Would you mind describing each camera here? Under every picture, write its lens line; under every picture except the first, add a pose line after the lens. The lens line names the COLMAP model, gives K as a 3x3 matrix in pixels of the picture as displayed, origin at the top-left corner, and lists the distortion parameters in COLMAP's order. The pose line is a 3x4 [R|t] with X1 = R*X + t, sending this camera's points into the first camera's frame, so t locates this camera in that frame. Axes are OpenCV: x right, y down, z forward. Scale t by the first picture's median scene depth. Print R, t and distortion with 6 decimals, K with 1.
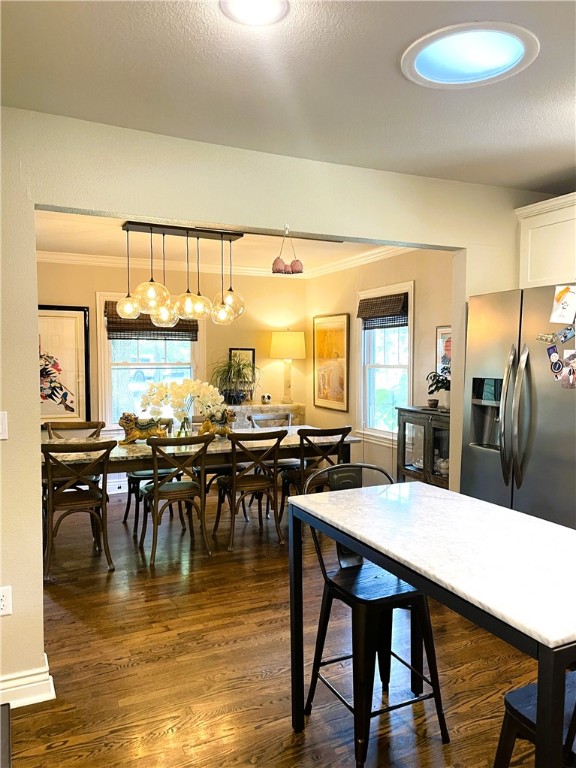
lens RADIAL K [[585.8, 0, 289.4], [0, 585.8, 385.0], [0, 0, 1]] dist [0.064947, -0.090330]
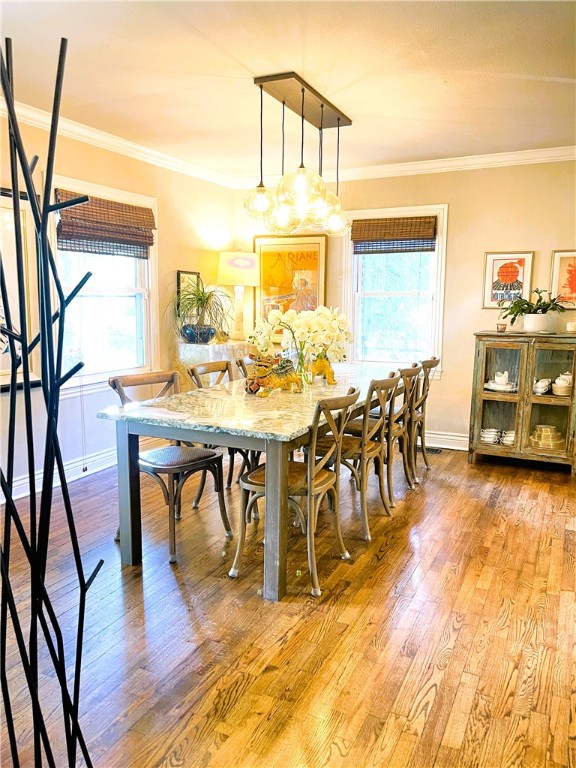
lens RADIAL K [[585.8, 0, 290.4], [0, 585.8, 383.2], [0, 0, 1]] dist [0.064947, -0.090330]
pose [[0.805587, -0.092149, 0.585267, -0.837852], [0.024771, 0.992205, 0.122126, -0.009735], [-0.591959, -0.083886, 0.801590, 0.464018]]
